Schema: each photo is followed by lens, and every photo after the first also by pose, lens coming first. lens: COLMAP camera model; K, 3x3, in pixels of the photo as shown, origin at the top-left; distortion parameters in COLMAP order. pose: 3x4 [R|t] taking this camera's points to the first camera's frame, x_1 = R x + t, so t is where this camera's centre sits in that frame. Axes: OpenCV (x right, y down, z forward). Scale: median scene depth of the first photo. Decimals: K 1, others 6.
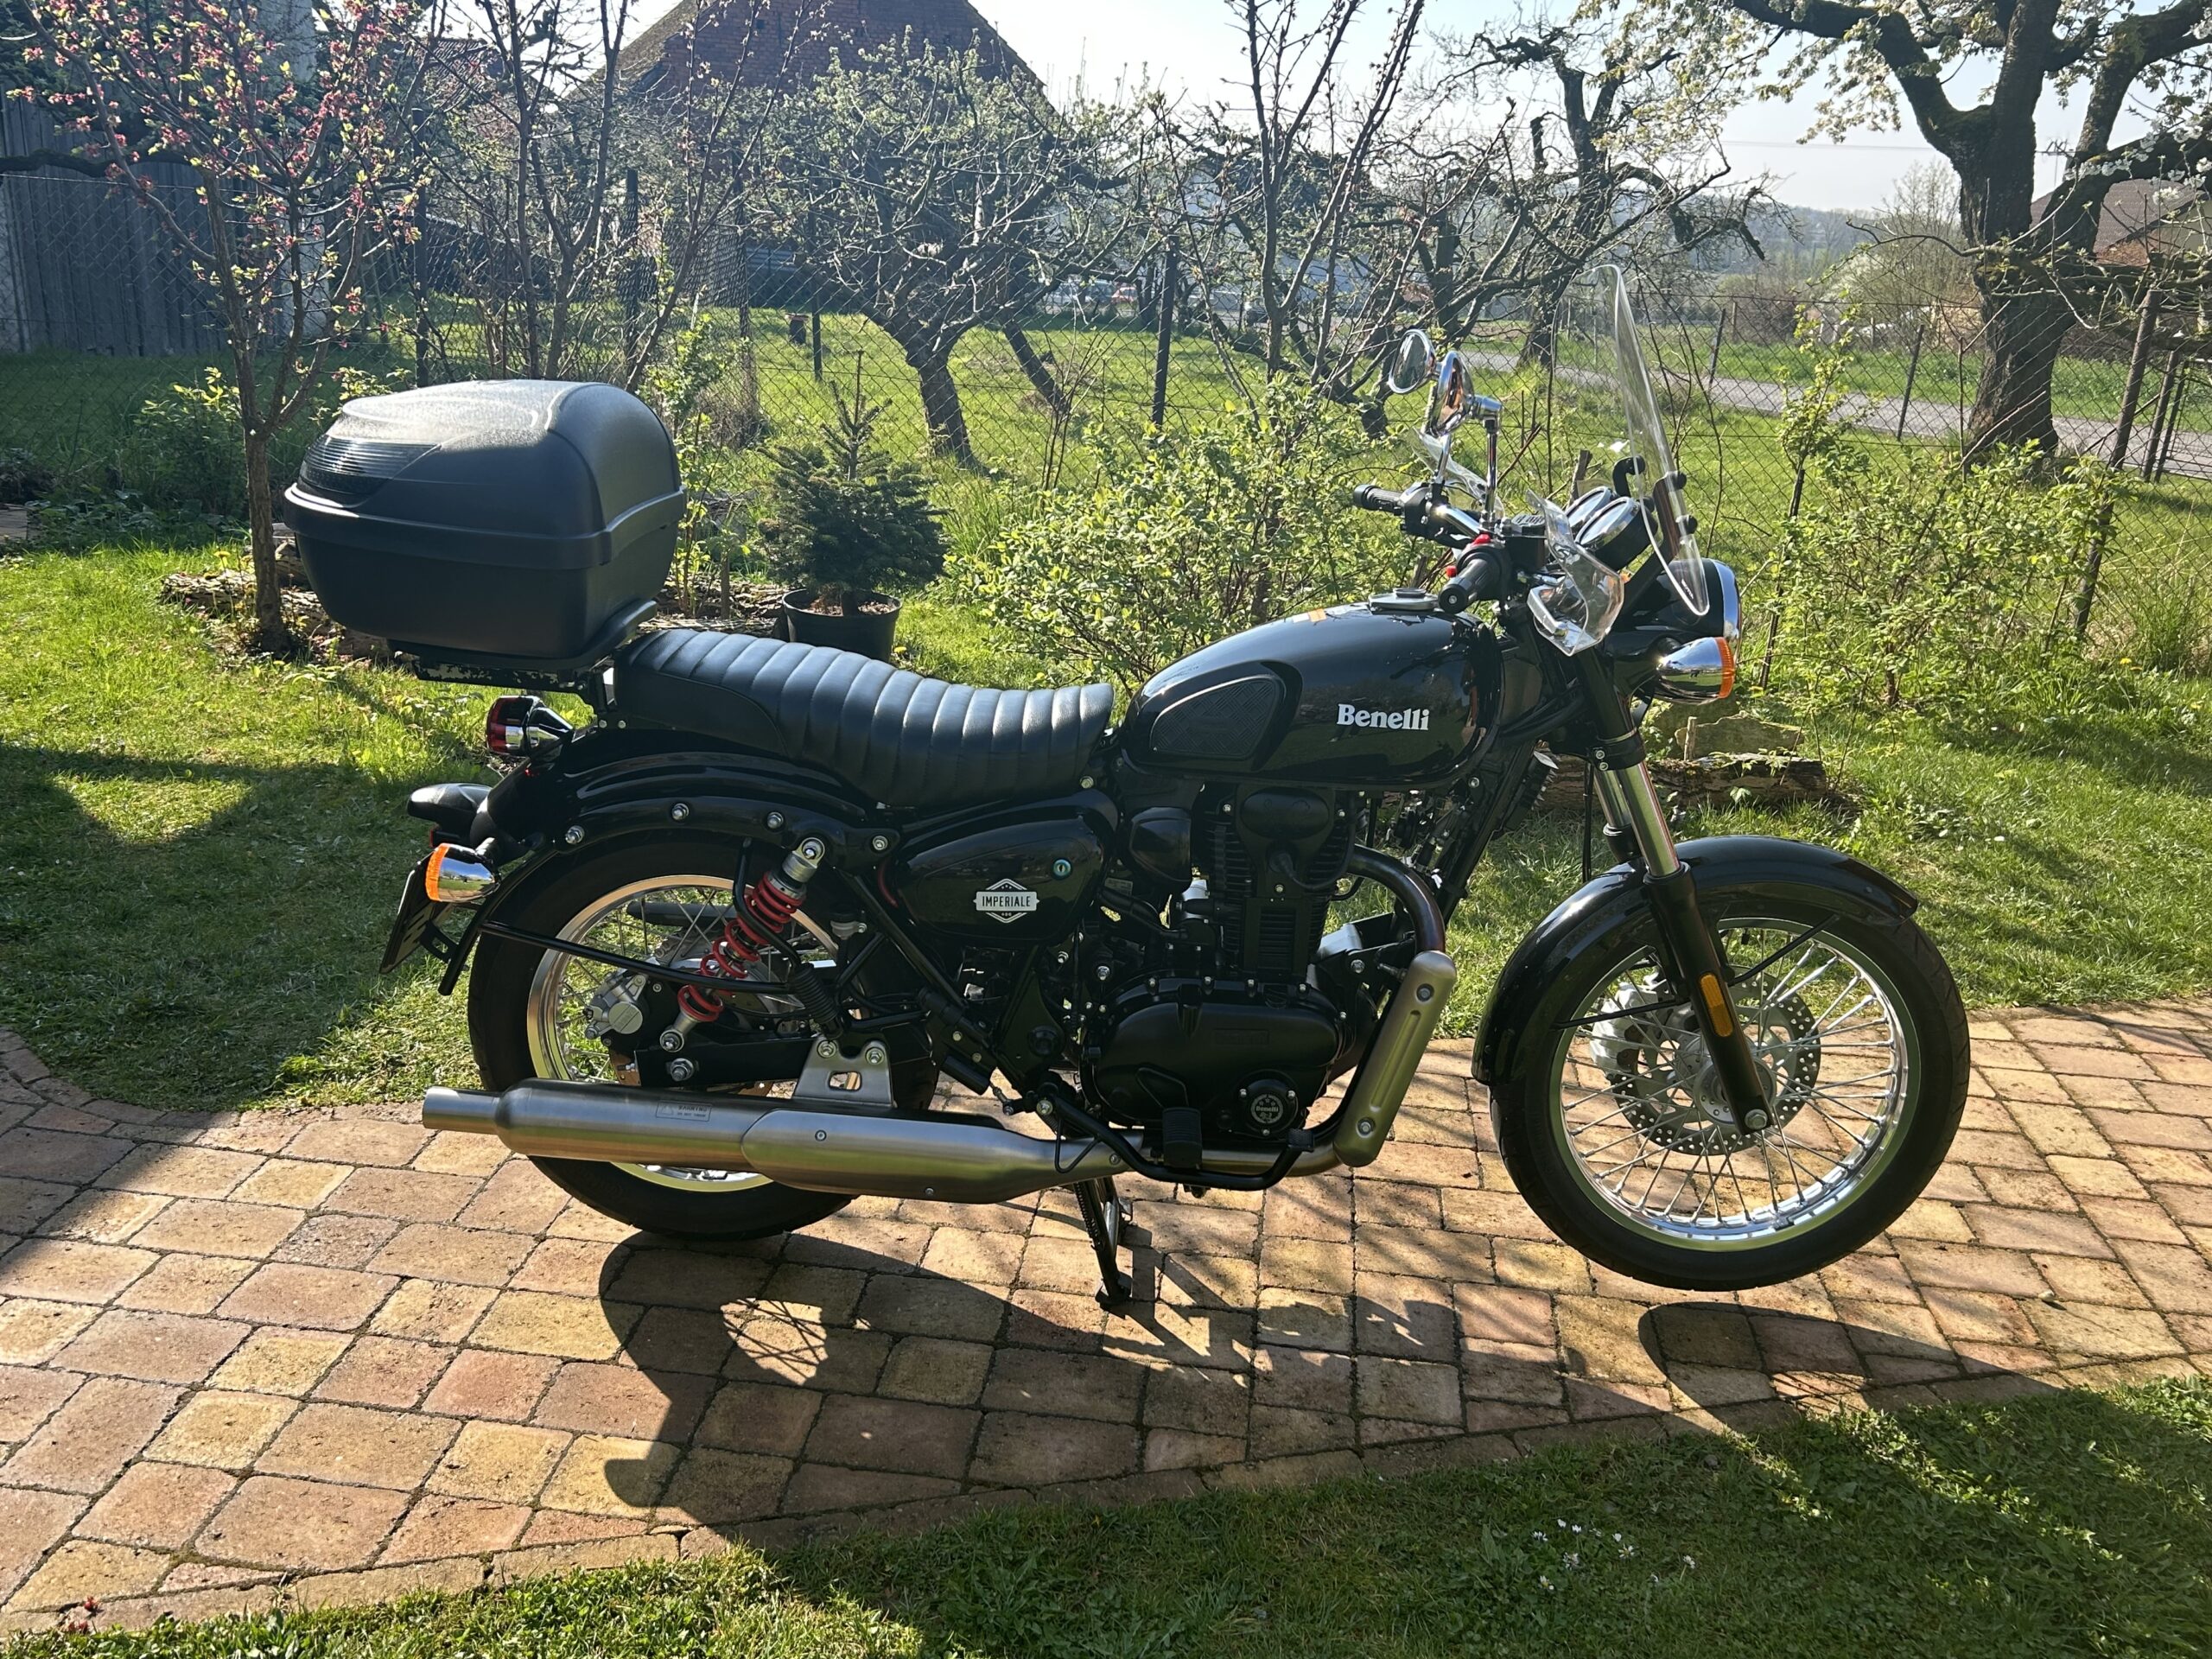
lens RADIAL K [[1884.5, 0, 1106.0], [0, 1884.5, 829.5], [0, 0, 1]] dist [0.005729, -0.000857]
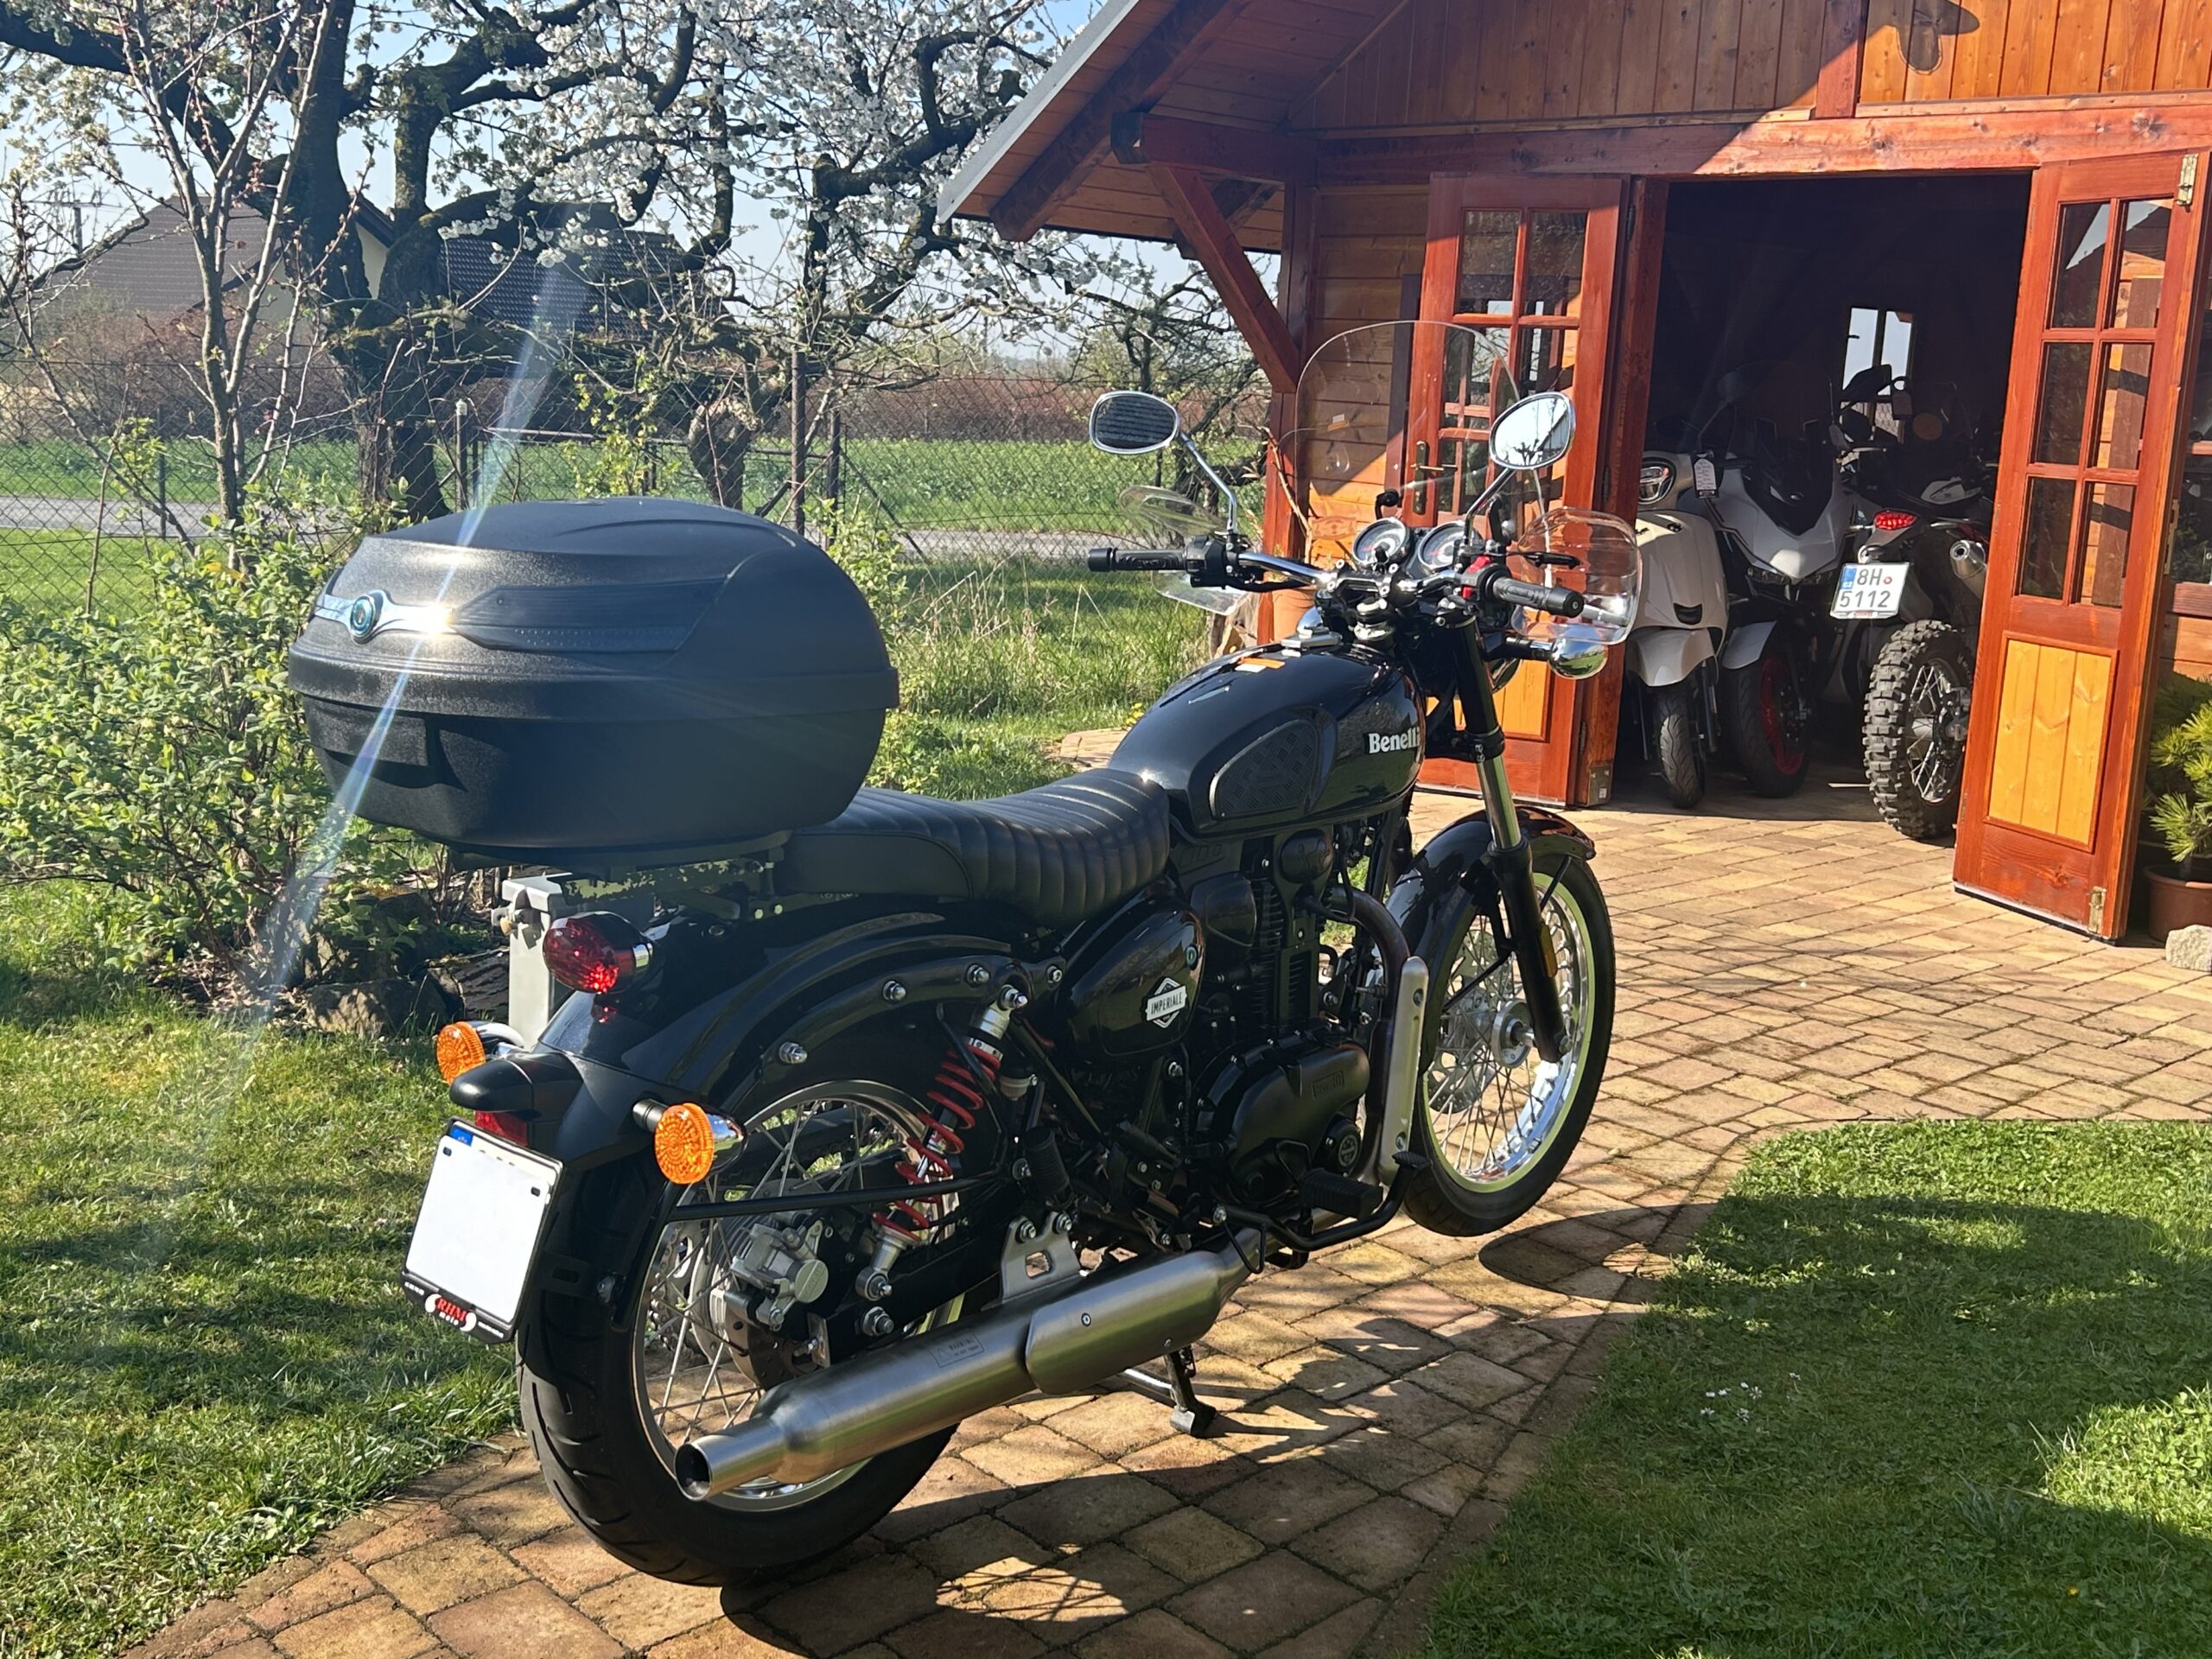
lens RADIAL K [[2386.9, 0, 1106.0], [0, 2386.9, 829.5], [0, 0, 1]] dist [-0.004391, -0.024697]
pose [[0.635571, -0.179176, 0.750963, -0.891466], [0.243743, 0.969517, 0.025032, -0.077202], [-0.732556, 0.167133, 0.659870, 0.227996]]
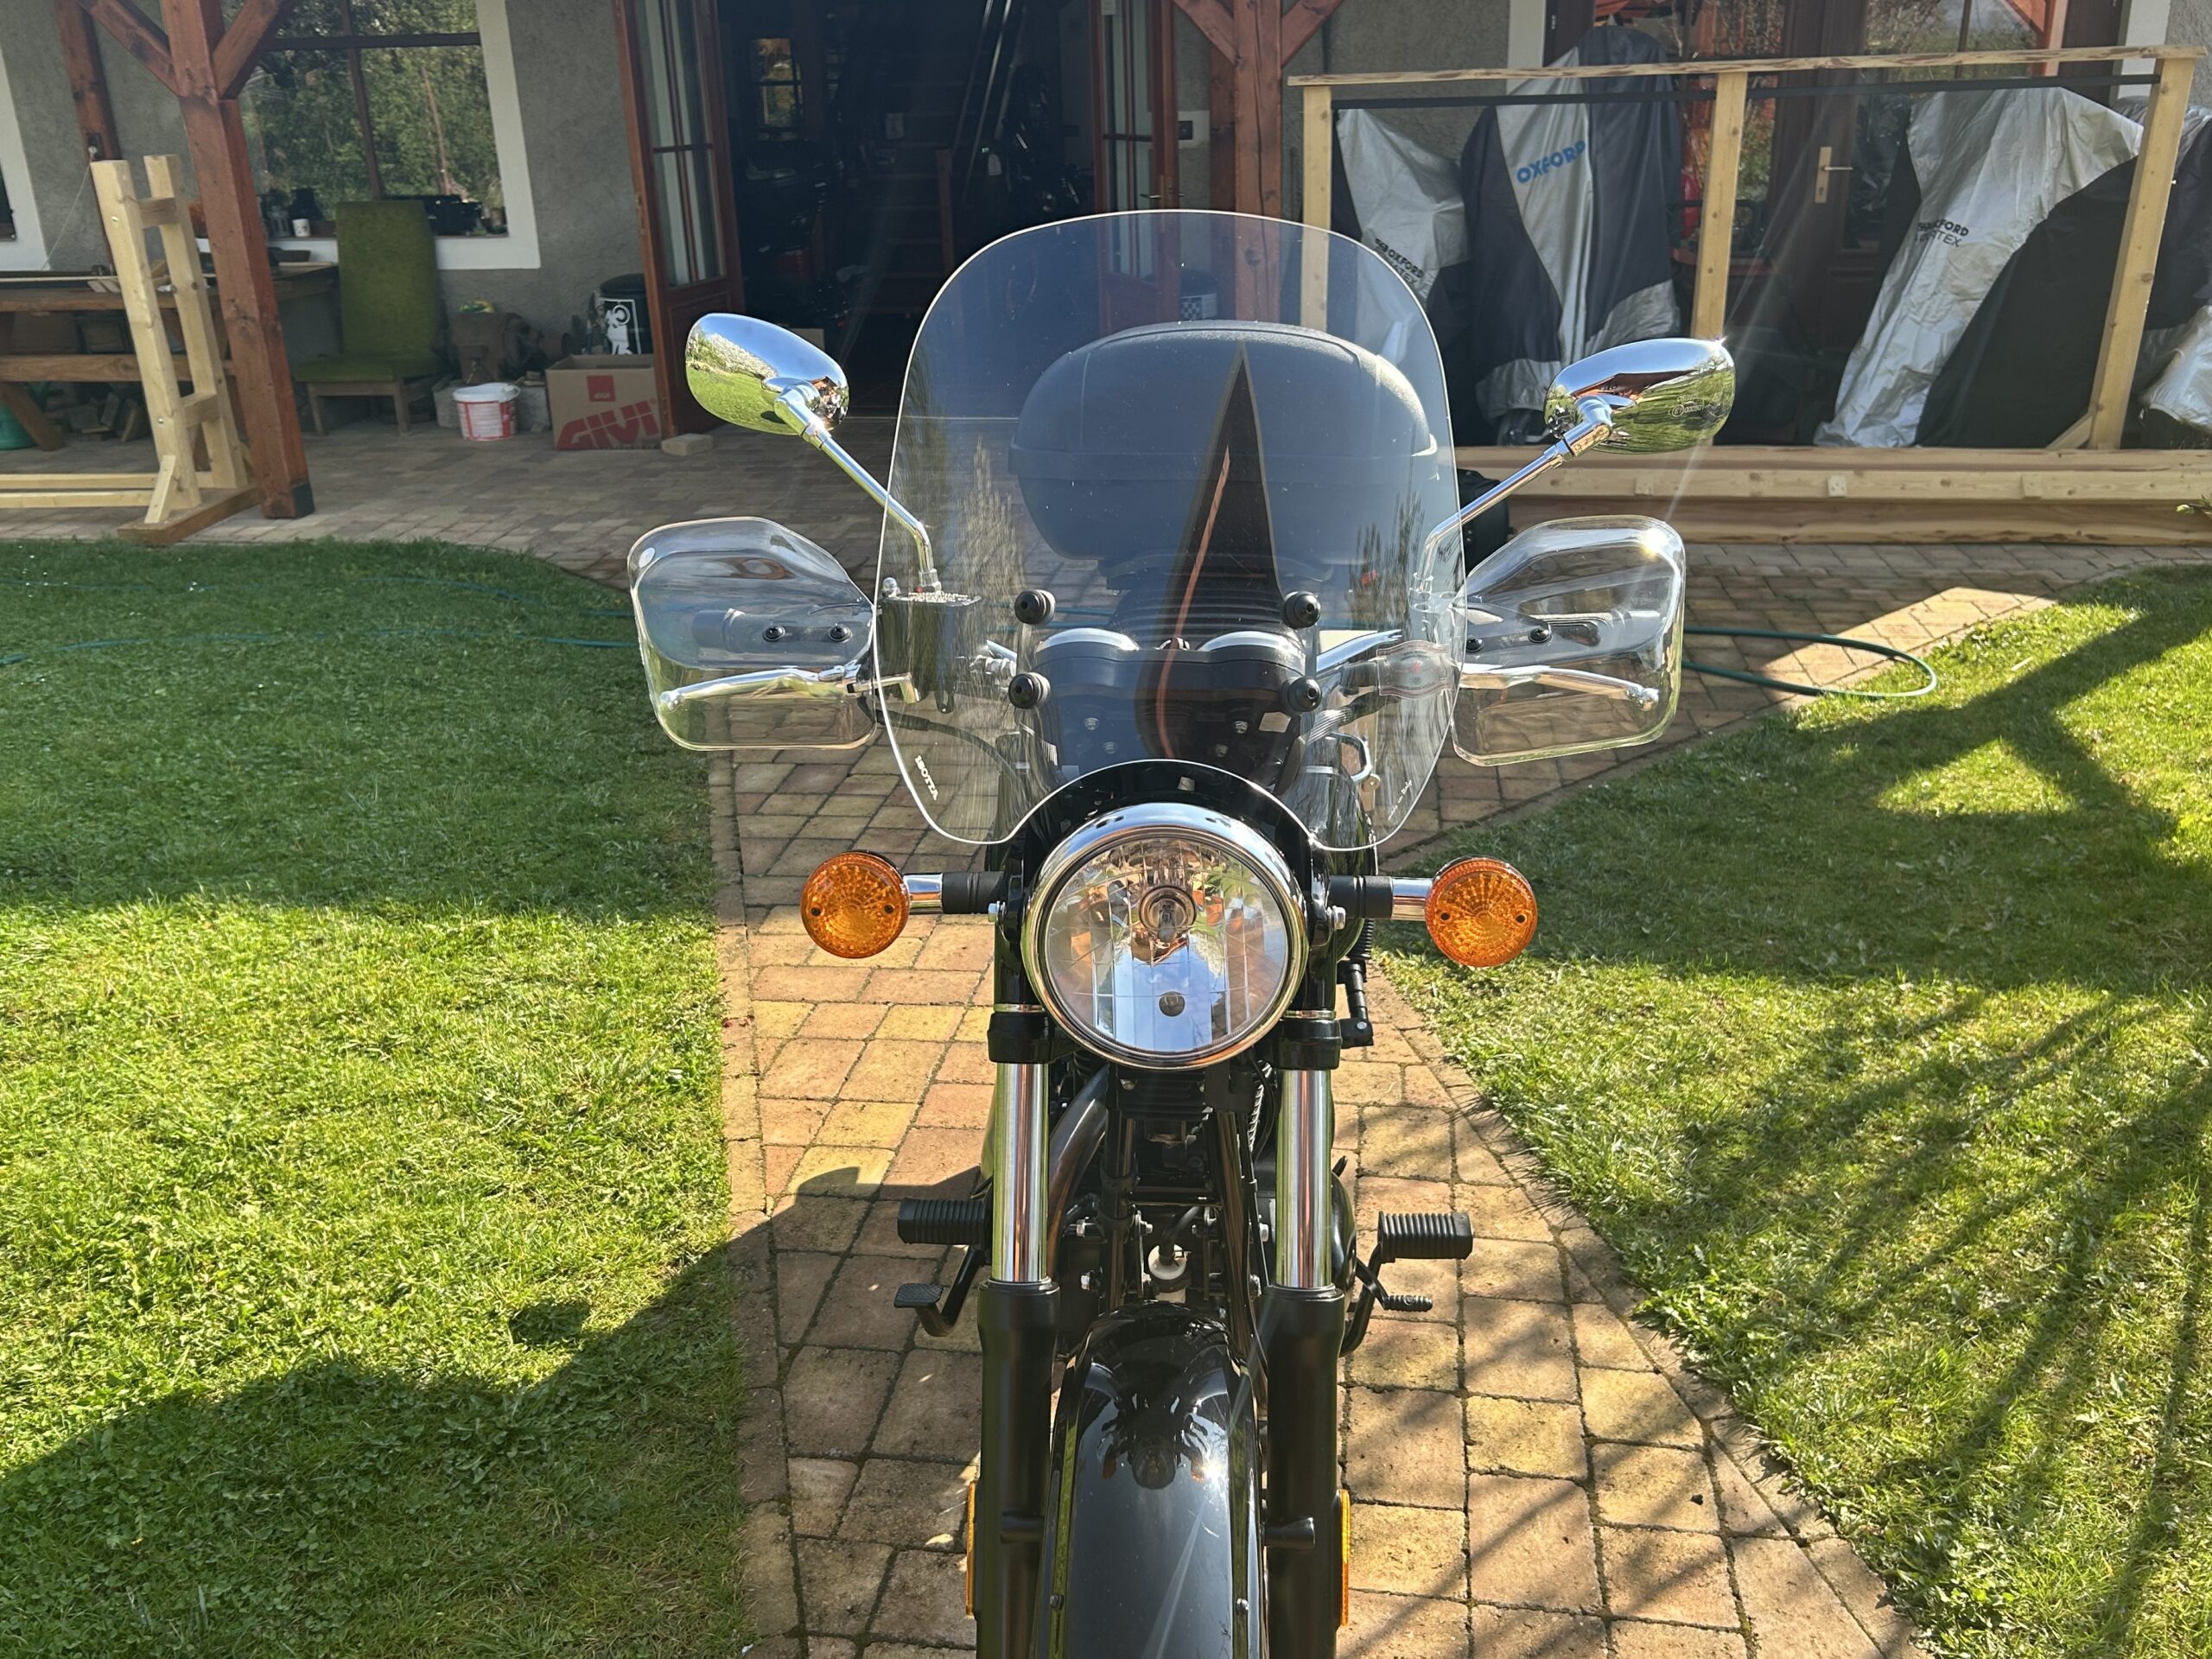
lens RADIAL K [[1875.9, 0, 1106.0], [0, 1875.9, 829.5], [0, 0, 1]] dist [-0.015031, 0.003412]
pose [[-0.038344, 0.319331, -0.946867, 0.753628], [-0.298588, 0.900611, 0.315823, -0.277612], [0.953612, 0.294833, 0.060815, 0.920446]]
